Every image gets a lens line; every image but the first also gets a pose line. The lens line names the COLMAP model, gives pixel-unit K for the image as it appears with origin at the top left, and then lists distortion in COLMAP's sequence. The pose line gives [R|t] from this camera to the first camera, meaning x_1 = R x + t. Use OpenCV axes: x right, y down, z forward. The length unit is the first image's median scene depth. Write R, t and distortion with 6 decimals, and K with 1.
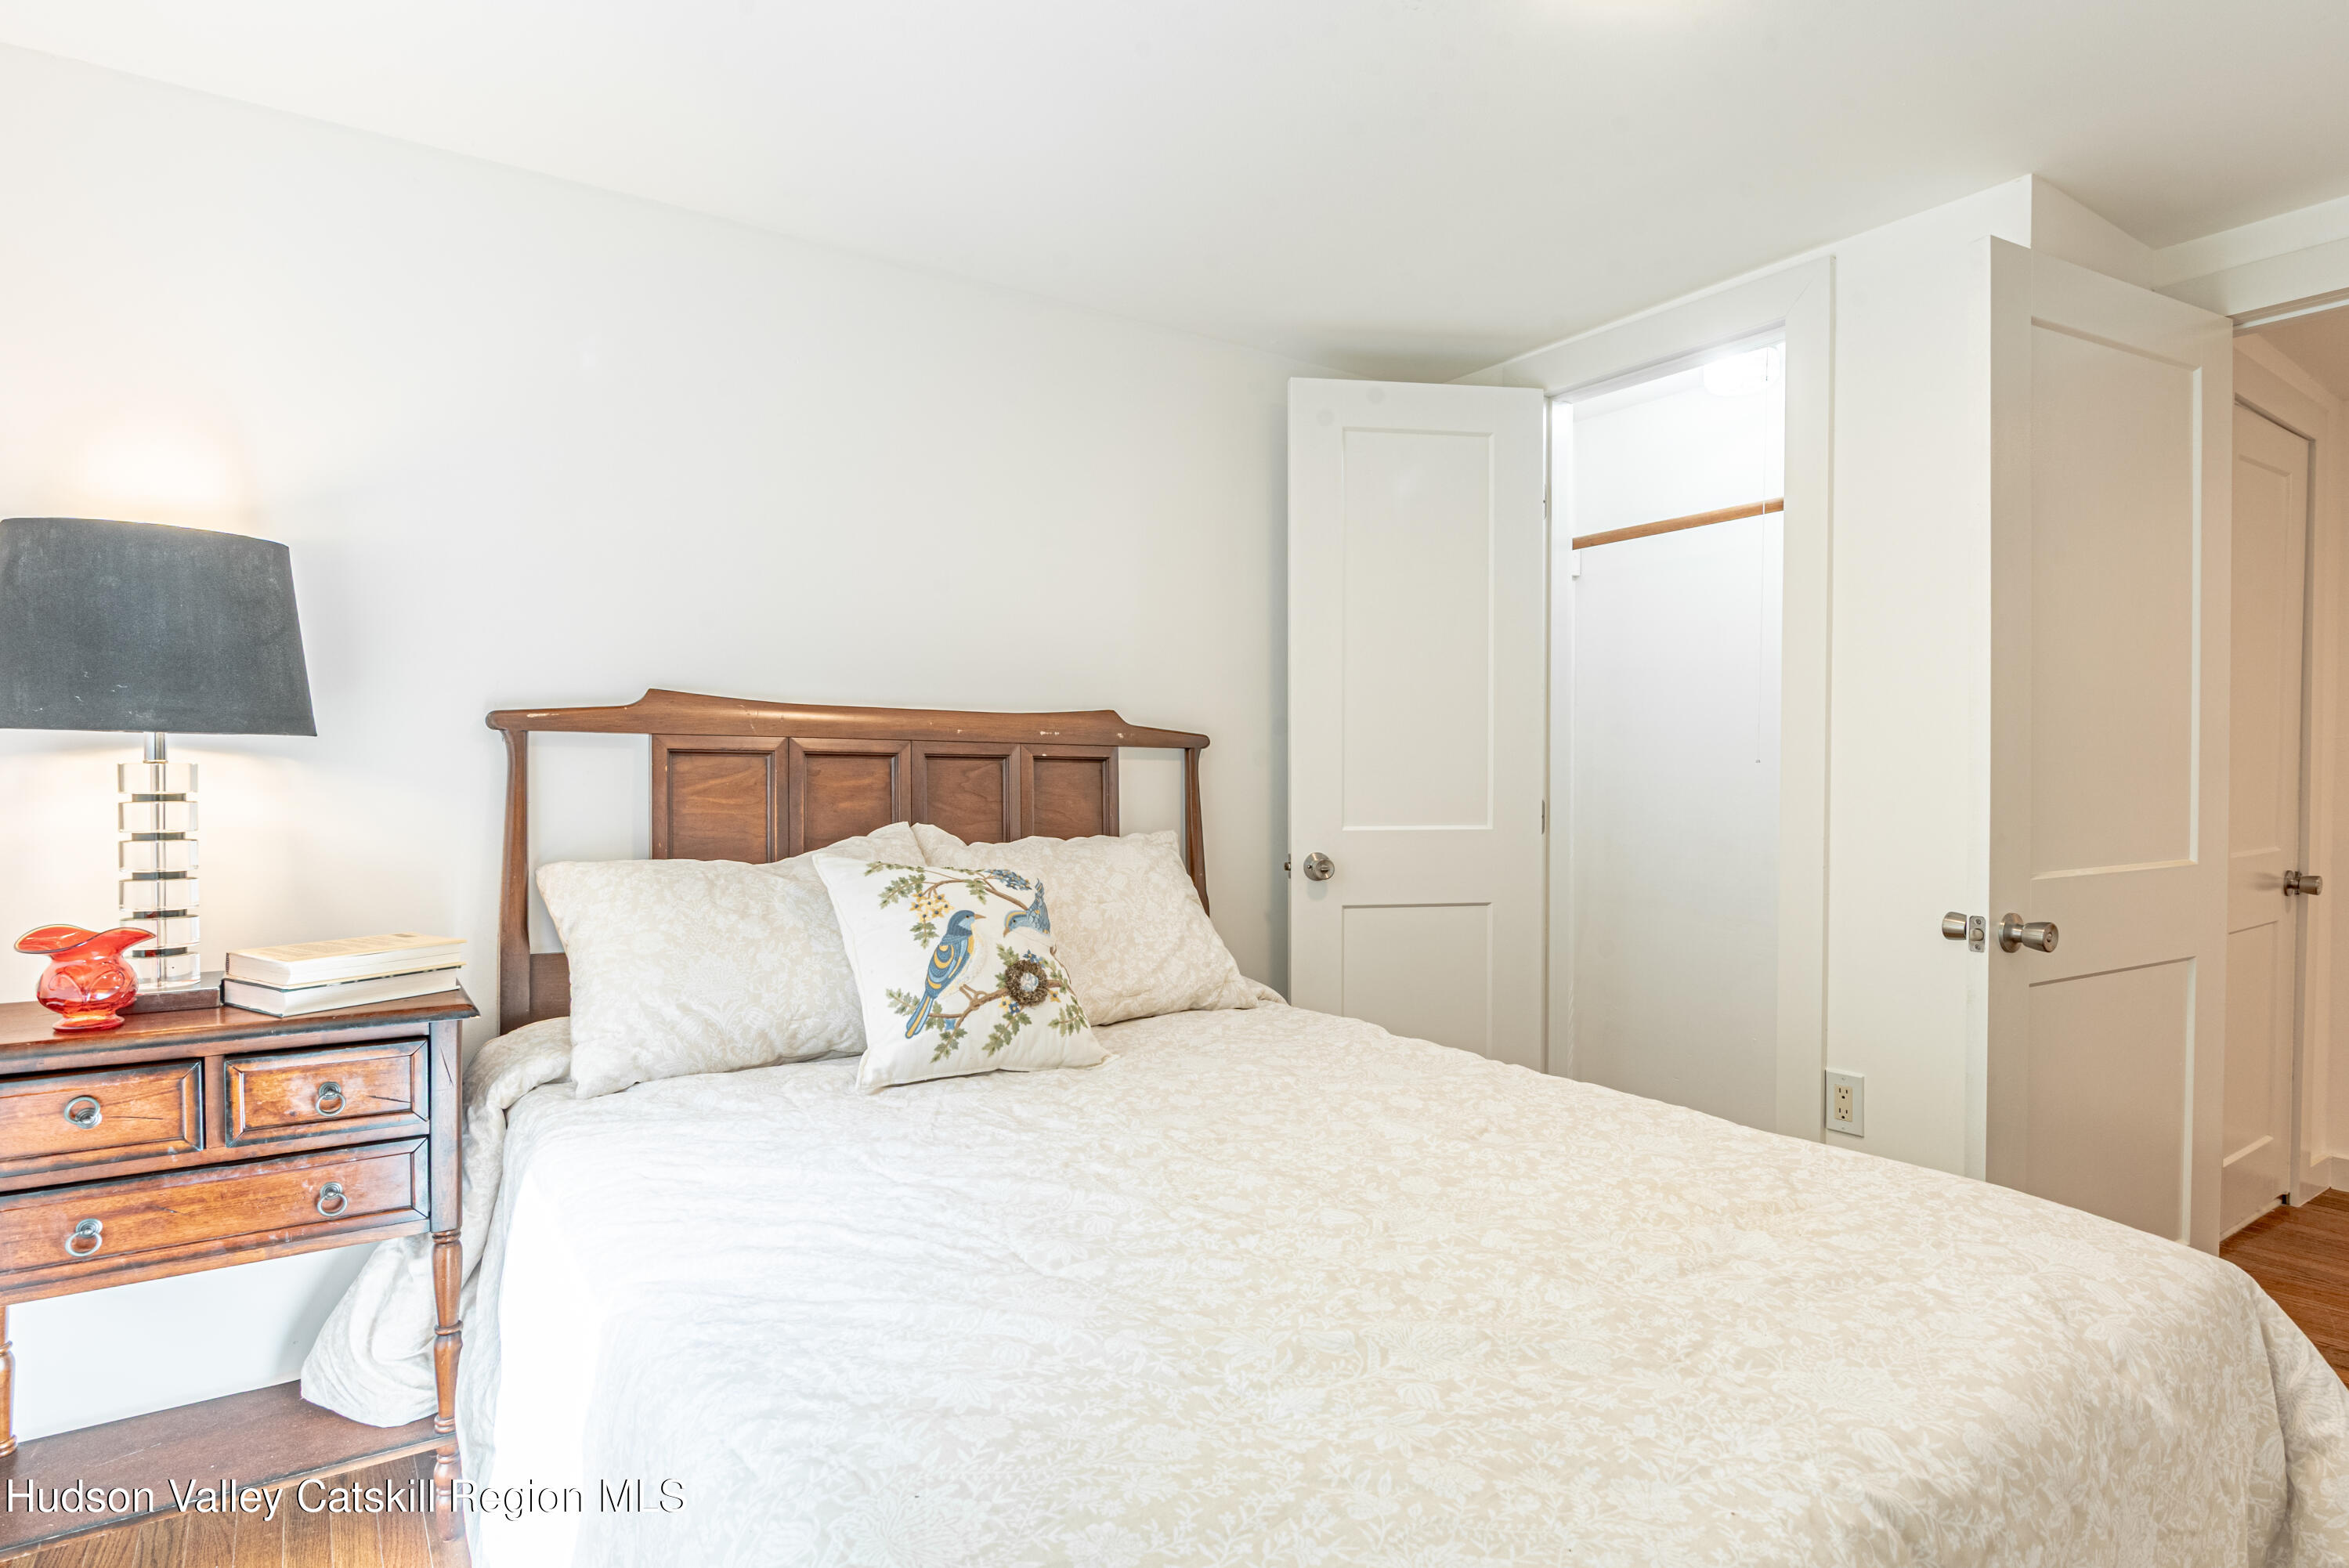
lens RADIAL K [[1218.8, 0, 1149.6], [0, 1218.8, 777.0], [0, 0, 1]] dist [-0.015188, 0.000166]
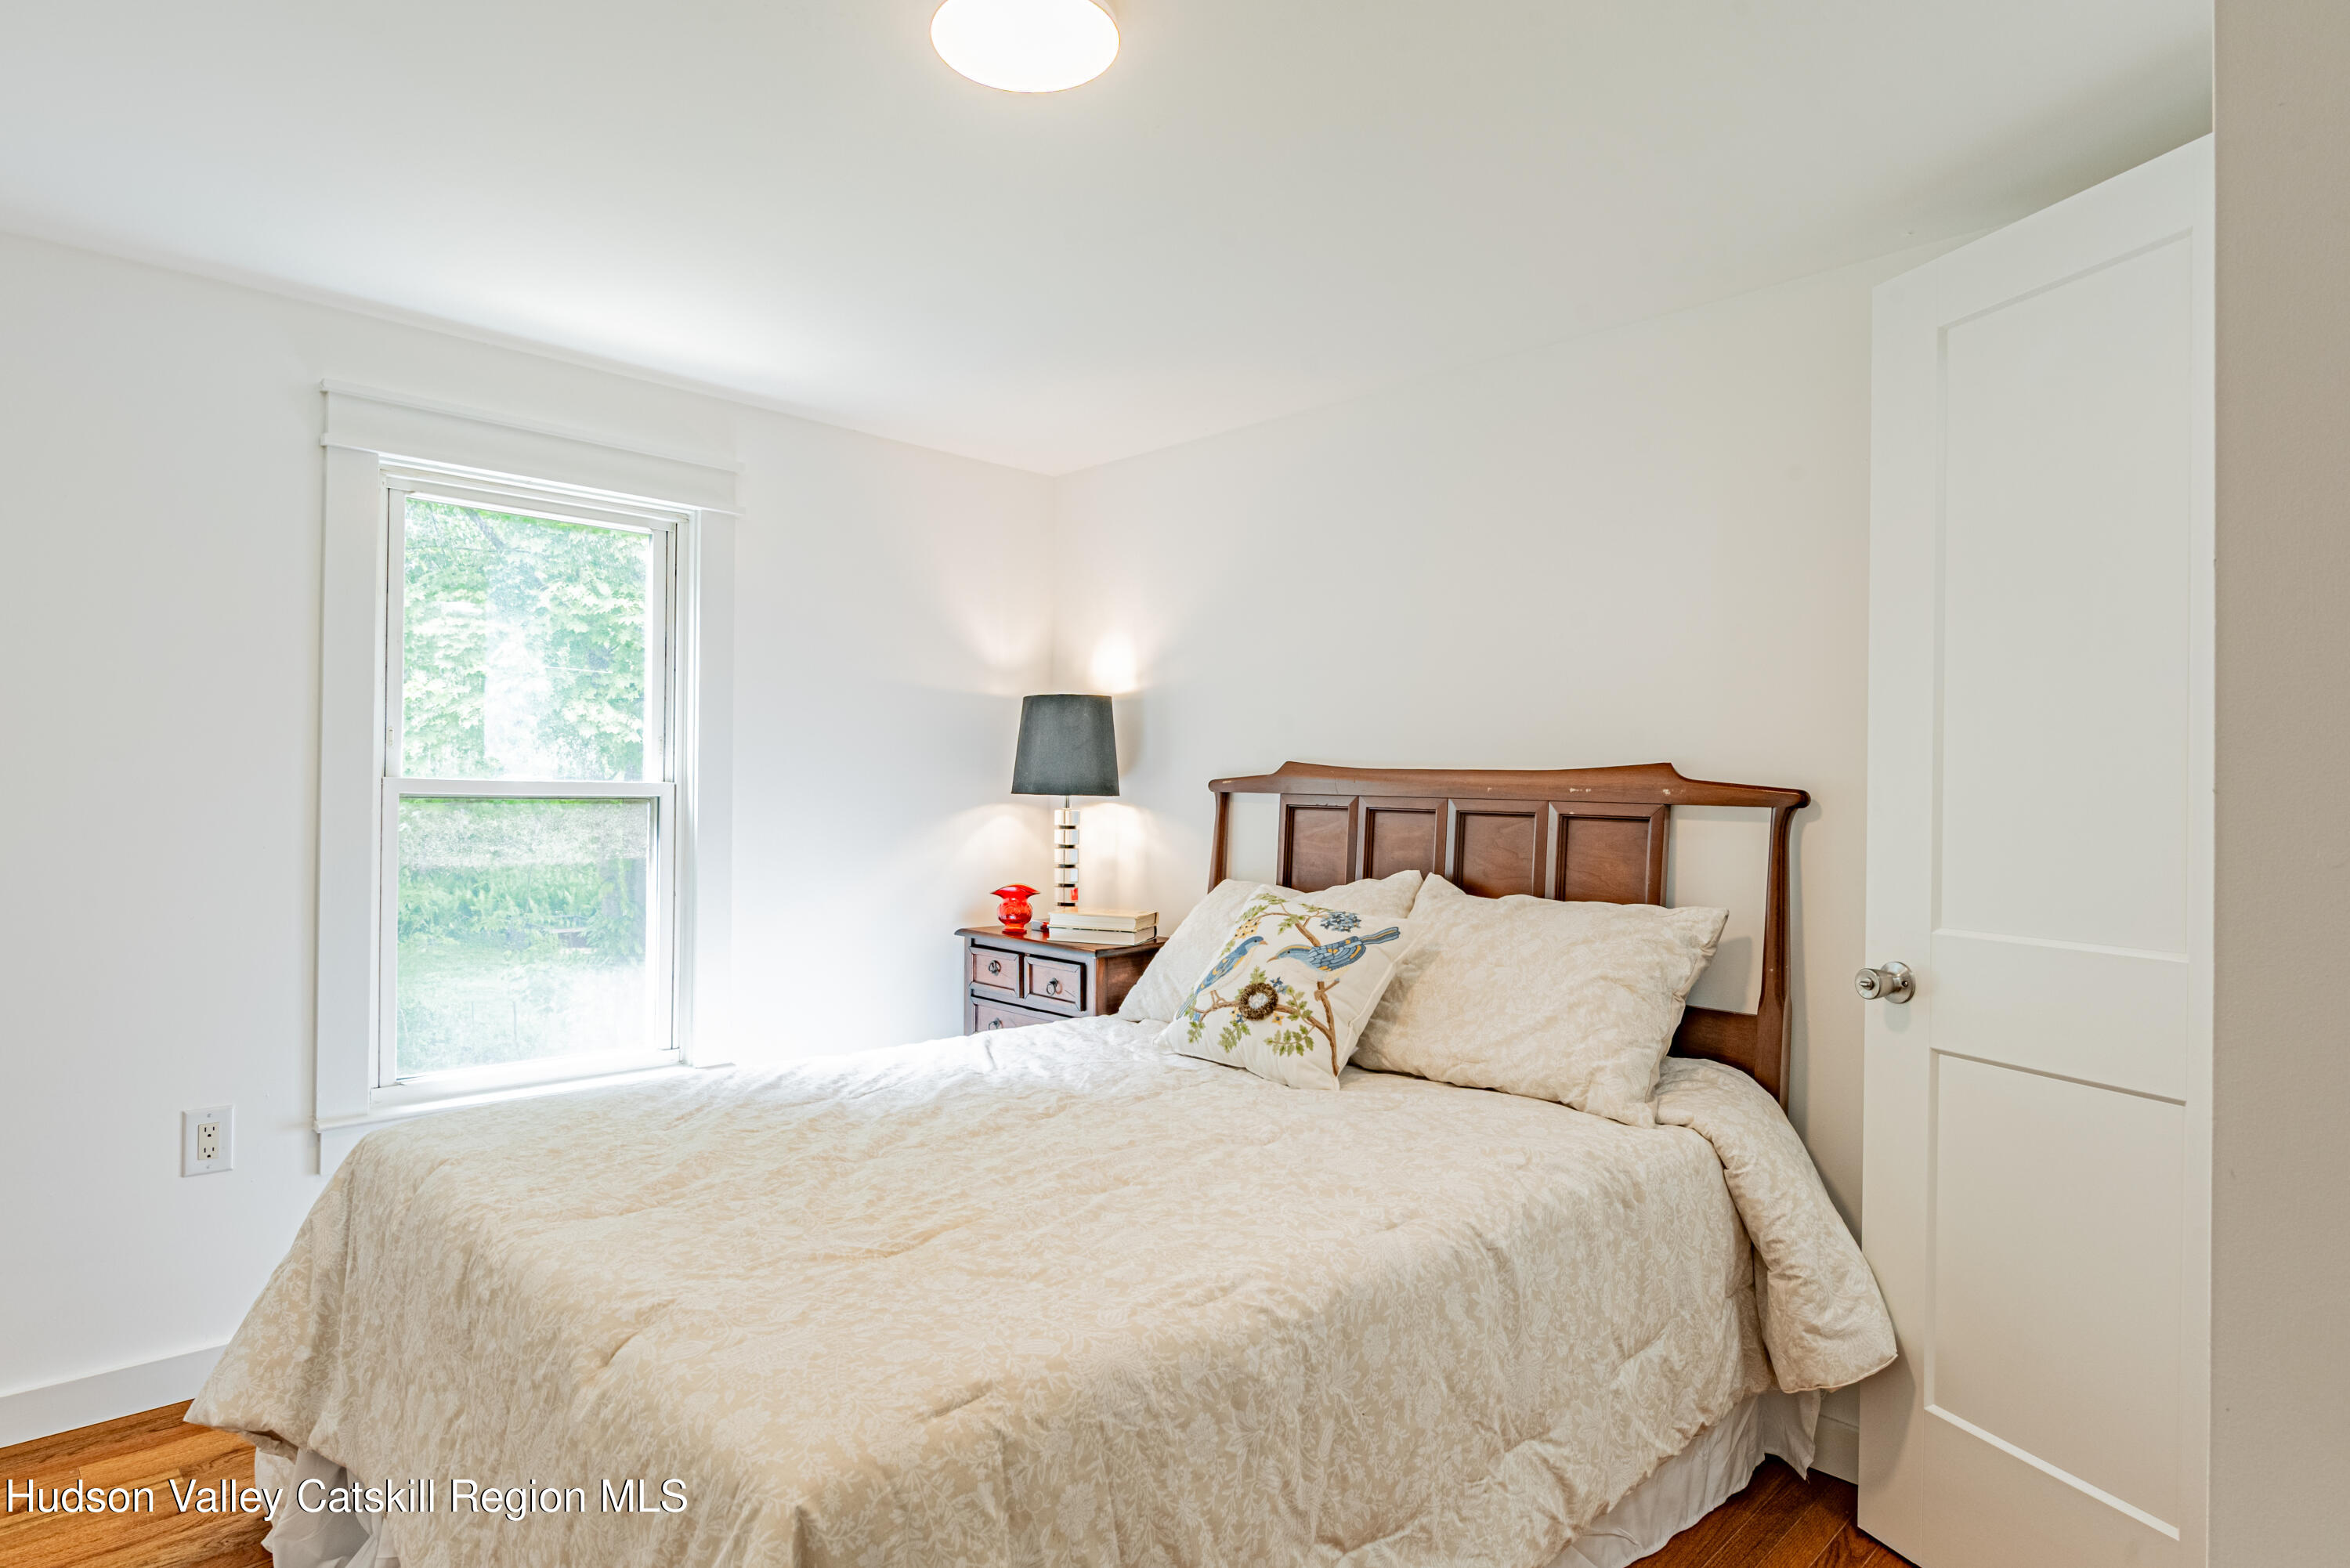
lens RADIAL K [[1219.3, 0, 1151.0], [0, 1219.3, 794.6], [0, 0, 1]] dist [-0.015188, 0.000166]
pose [[0.189865, -0.003121, -0.981805, 0.958088], [-0.028449, 0.999558, -0.008679, -0.018448], [0.981398, 0.029579, 0.189692, 0.604739]]
